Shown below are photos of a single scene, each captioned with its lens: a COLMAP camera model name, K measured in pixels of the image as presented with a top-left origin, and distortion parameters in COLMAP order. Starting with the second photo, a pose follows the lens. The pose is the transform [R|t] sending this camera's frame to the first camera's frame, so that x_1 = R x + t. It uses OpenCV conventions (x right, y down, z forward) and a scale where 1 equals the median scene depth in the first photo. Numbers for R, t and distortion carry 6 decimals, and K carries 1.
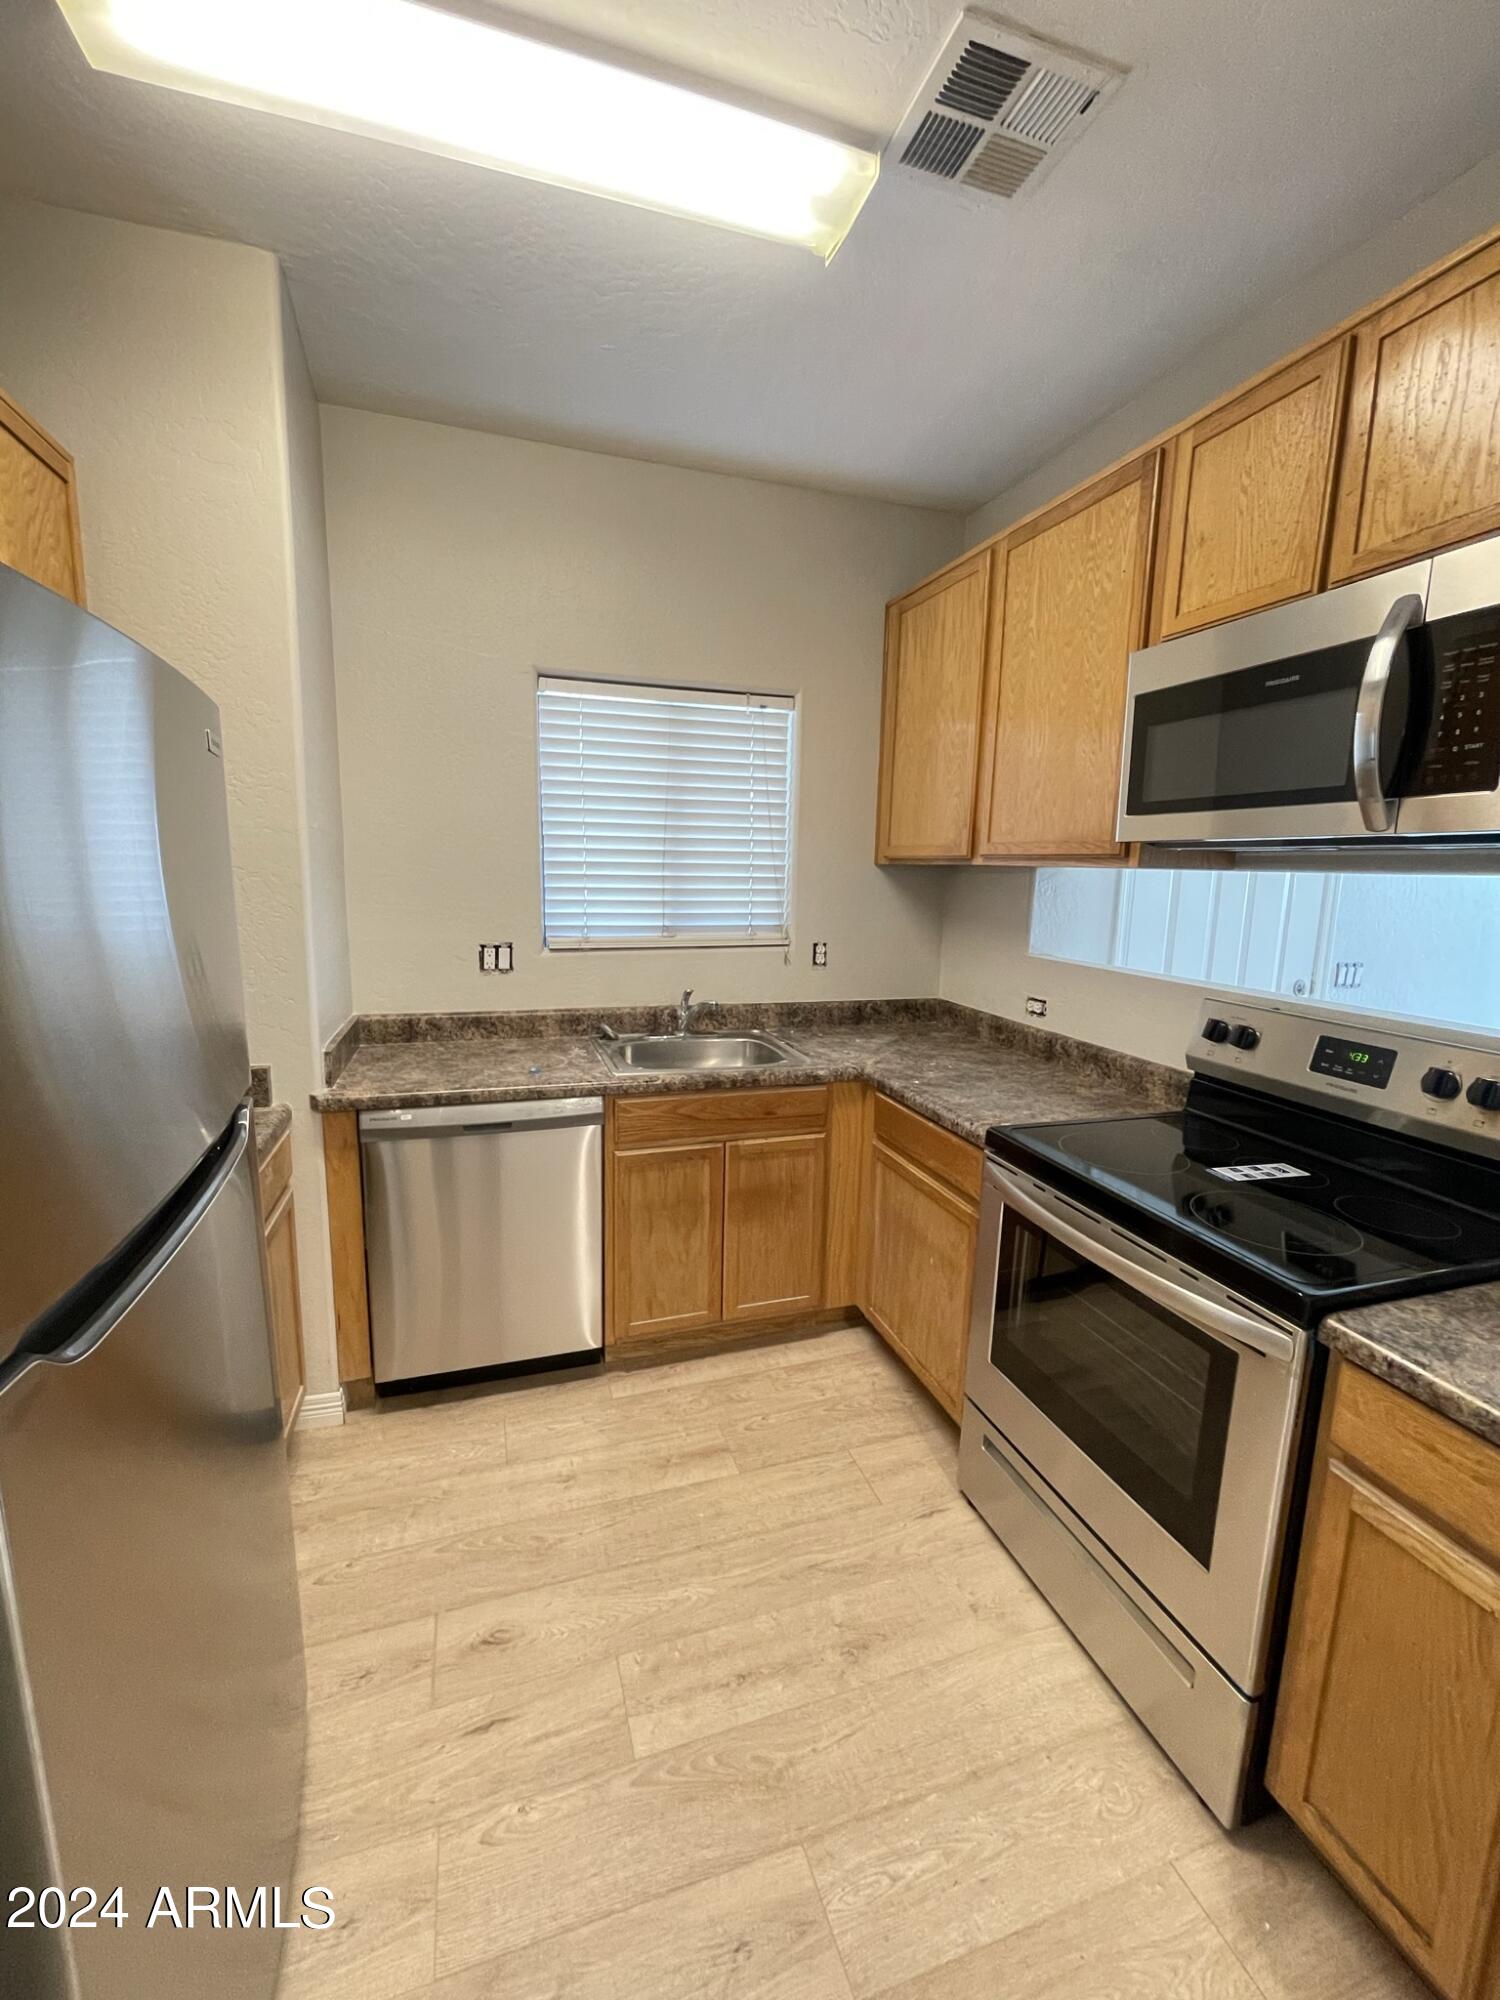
lens RADIAL K [[819.0, 0, 751.6], [0, 819.0, 1001.7], [0, 0, 1]] dist [-0.003795, 0.001795]
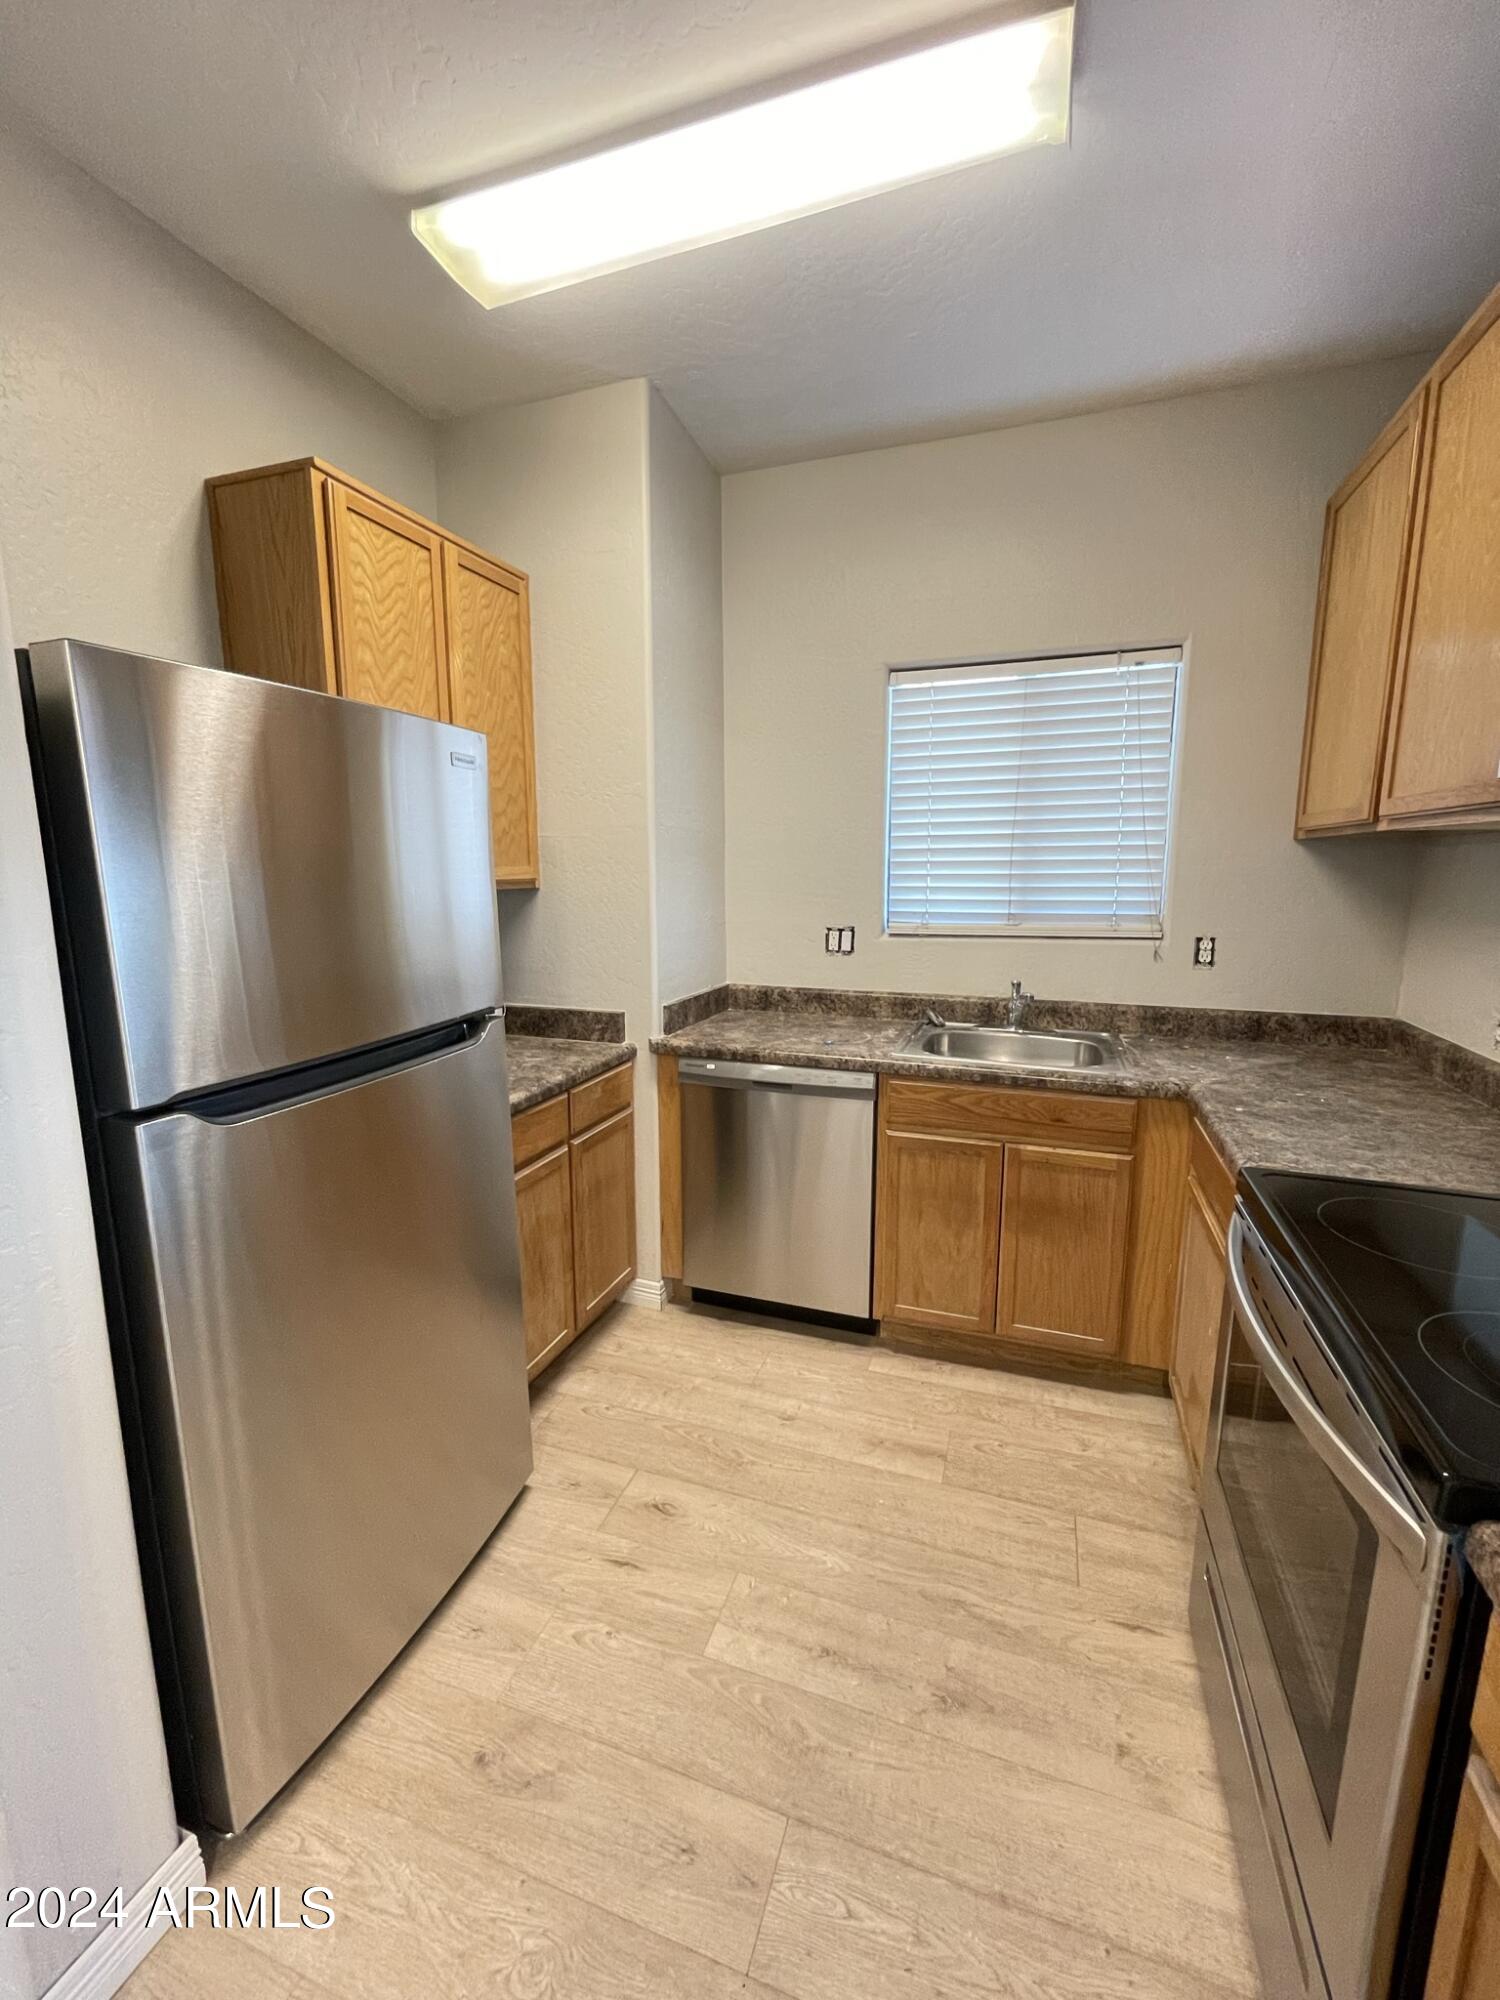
lens RADIAL K [[819.0, 0, 754.6], [0, 819.0, 1002.0], [0, 0, 1]] dist [-0.003795, 0.001795]
pose [[0.790621, 0.076578, -0.607498, 0.315480], [-0.079593, 0.996584, 0.022039, 0.015552], [0.607111, 0.030928, 0.794015, 0.090449]]
